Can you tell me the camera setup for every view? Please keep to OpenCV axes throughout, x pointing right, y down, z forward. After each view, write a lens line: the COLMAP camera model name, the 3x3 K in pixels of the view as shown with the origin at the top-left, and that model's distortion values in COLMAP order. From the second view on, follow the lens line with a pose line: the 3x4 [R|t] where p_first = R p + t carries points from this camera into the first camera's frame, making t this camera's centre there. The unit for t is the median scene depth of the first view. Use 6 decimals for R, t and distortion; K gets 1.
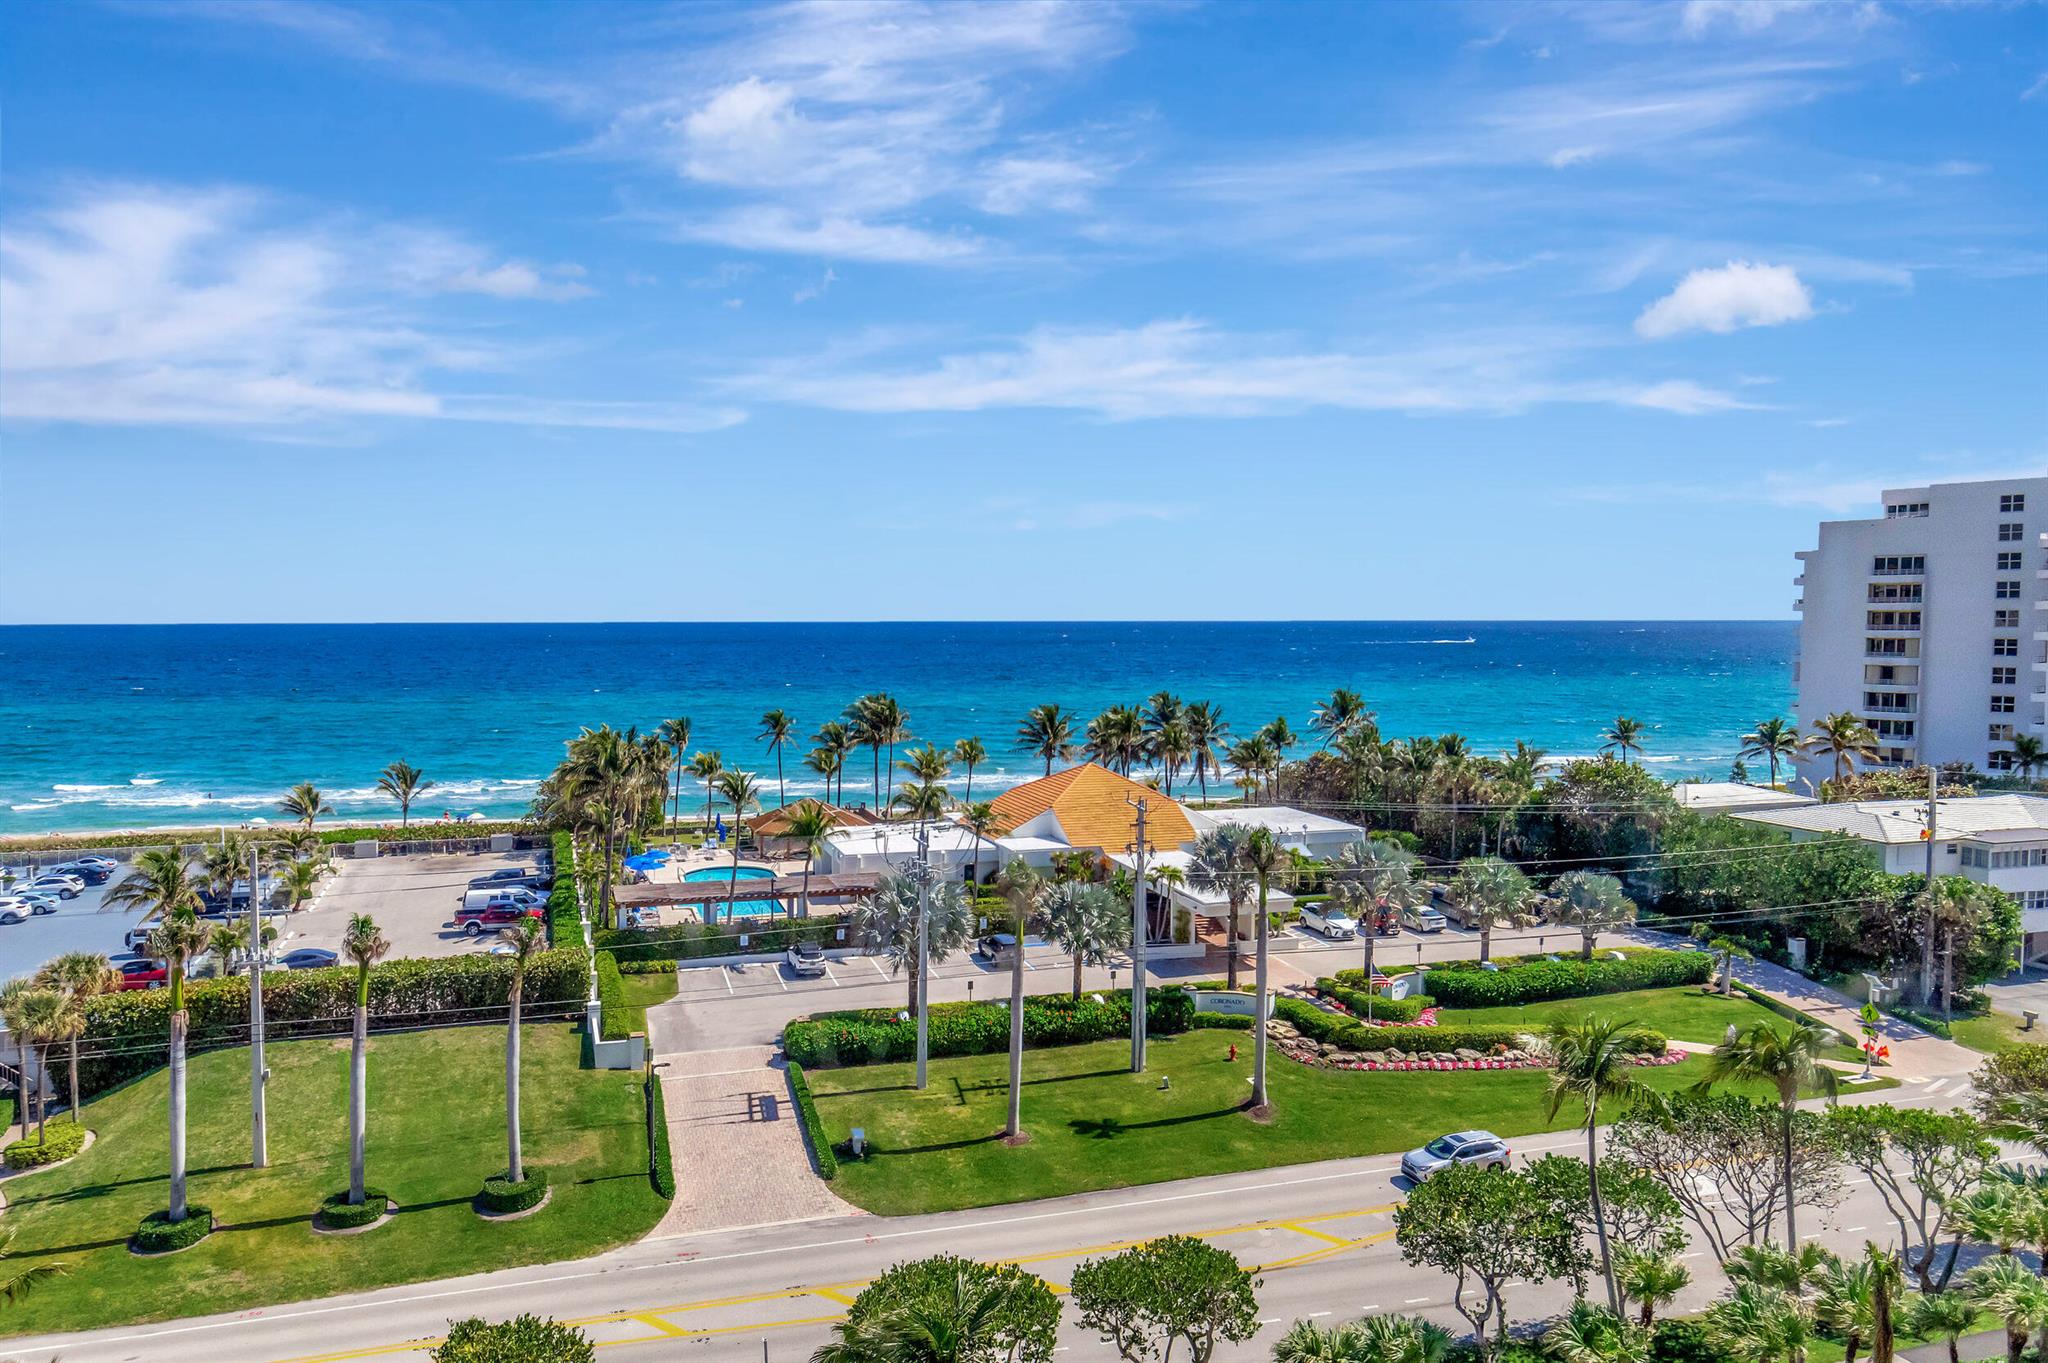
lens RADIAL K [[1375.9, 0, 995.3], [0, 1375.9, 707.3], [0, 0, 1]] dist [-0.008203, 0.012797]
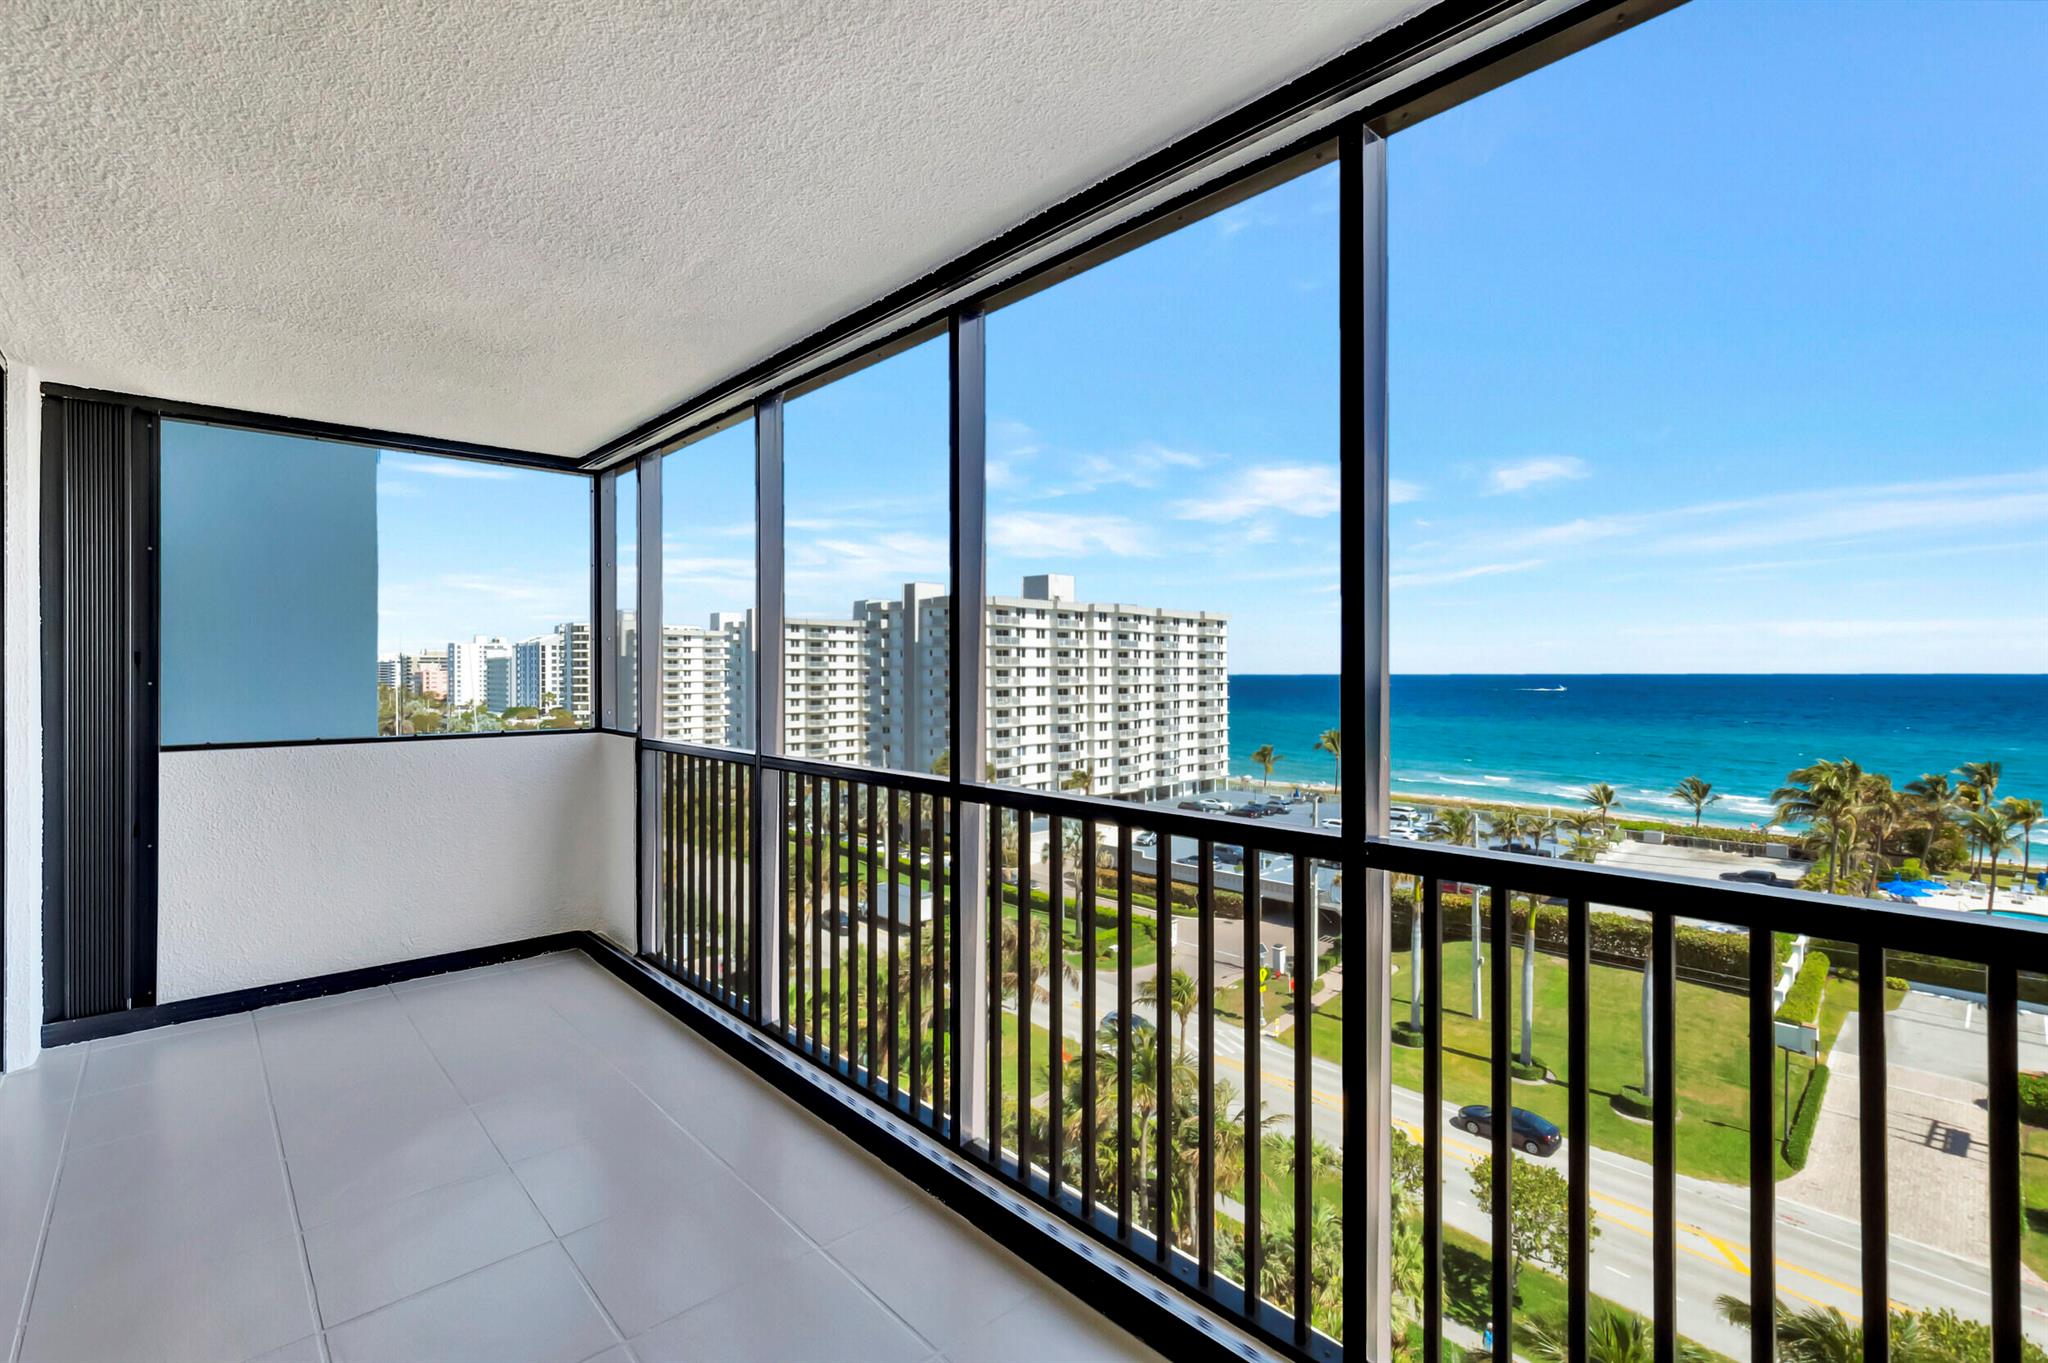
lens RADIAL K [[919.7, 0, 1012.2], [0, 919.7, 654.0], [0, 0, 1]] dist [-0.001435, -0.000234]
pose [[0.434482, -0.016120, -0.900536, 0.153756], [-0.056971, 0.997346, -0.045339, -0.001179], [0.898877, 0.071003, 0.432410, 0.039424]]
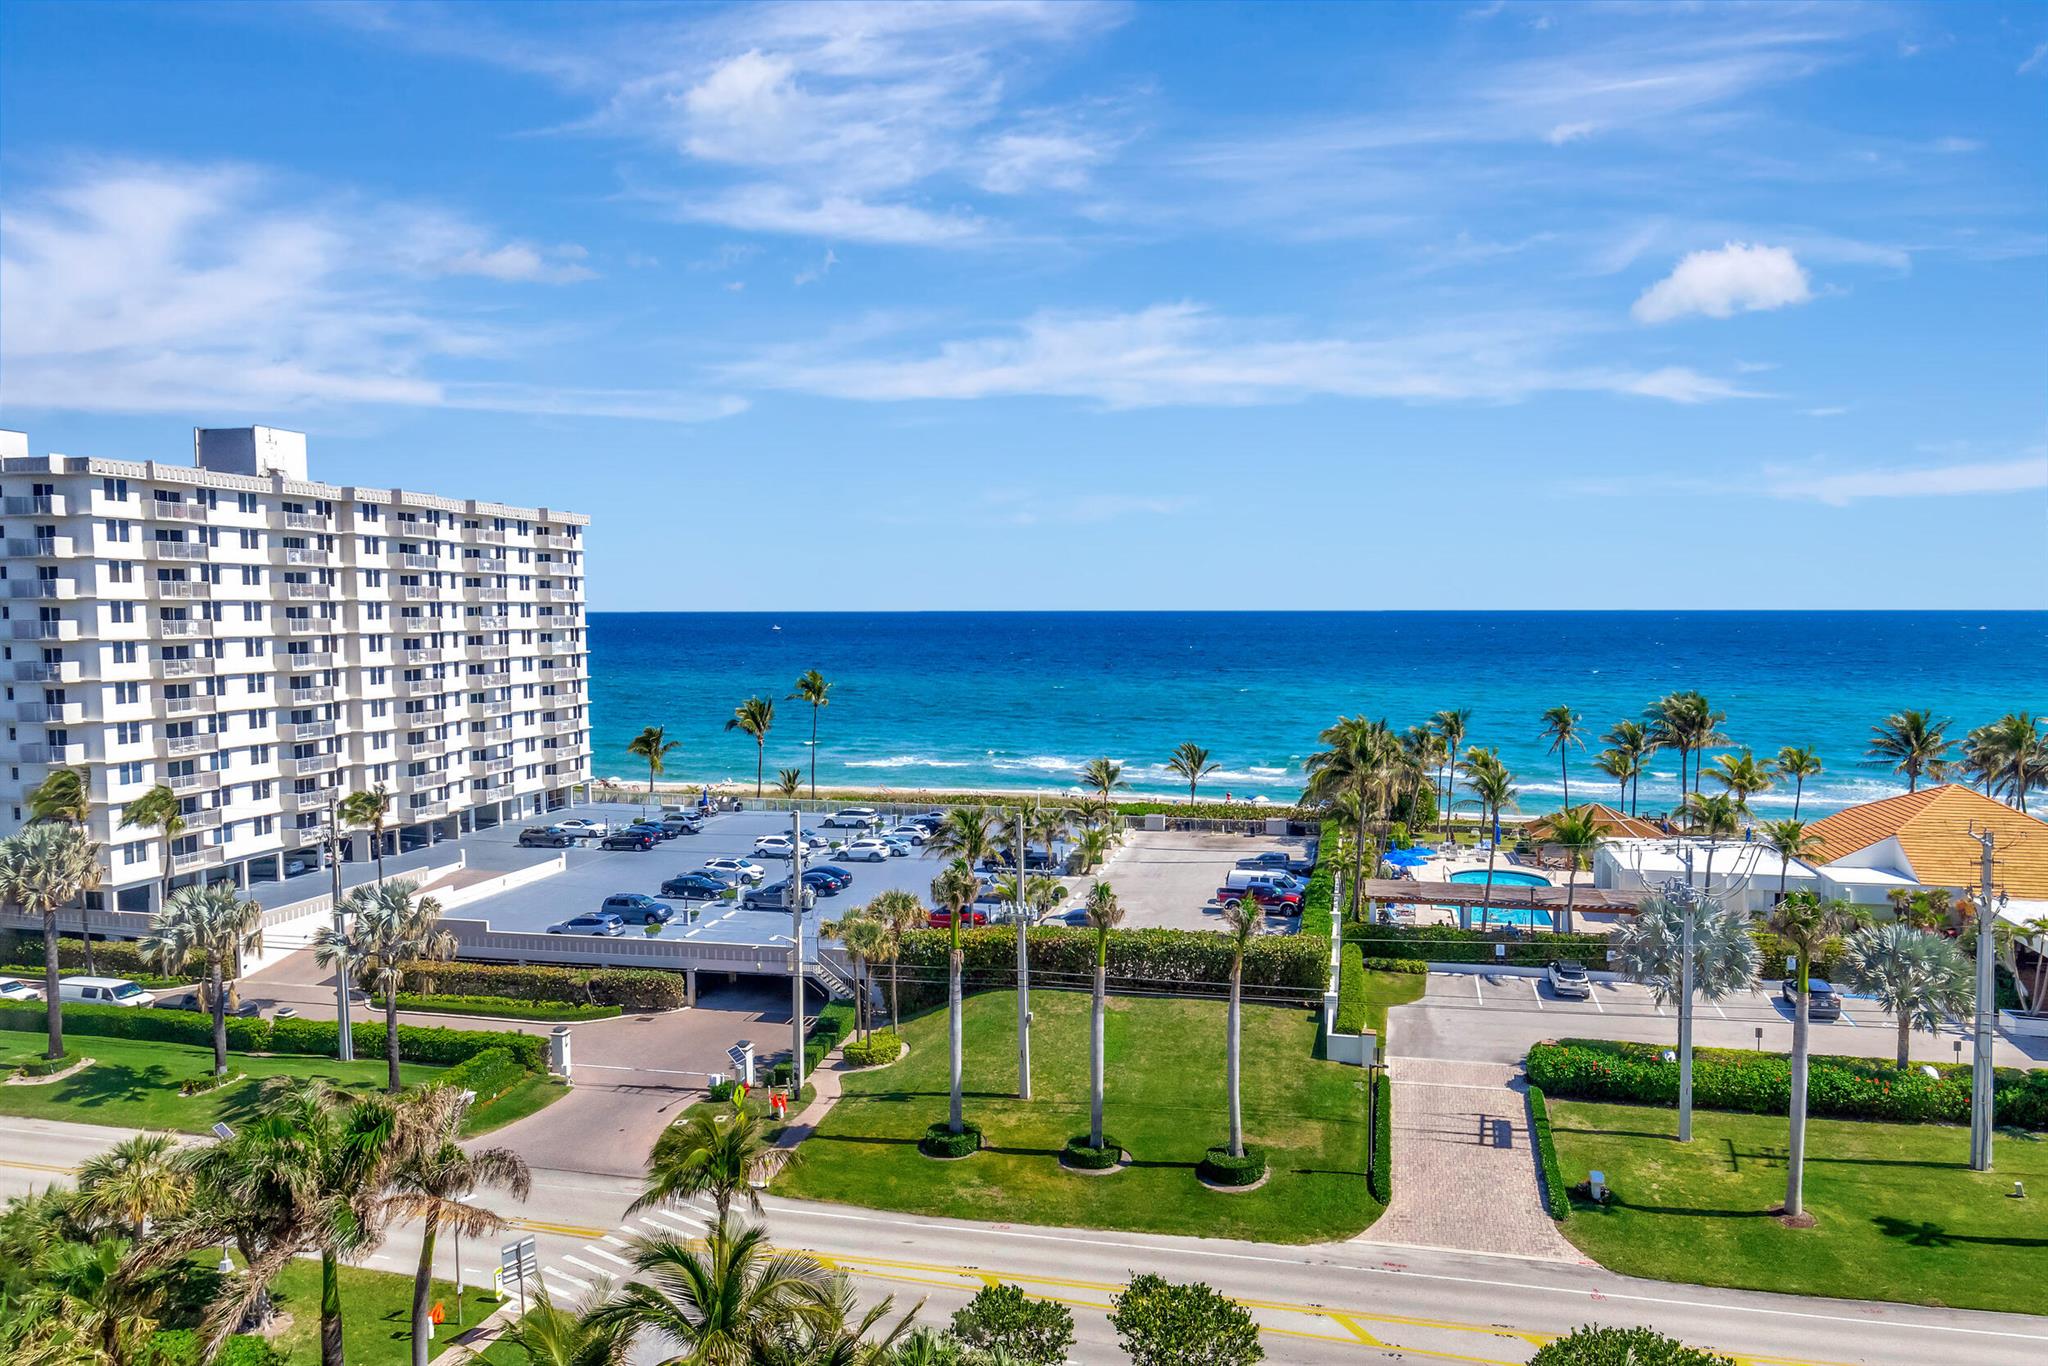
lens RADIAL K [[1420.2, 0, 1044.7], [0, 1420.2, 697.5], [0, 0, 1]] dist [-0.006998, -0.004740]
pose [[0.866386, 0.032700, -0.498303, 0.035218], [-0.032805, 0.999425, 0.008548, -0.000832], [0.498296, 0.008941, 0.866961, 0.007540]]
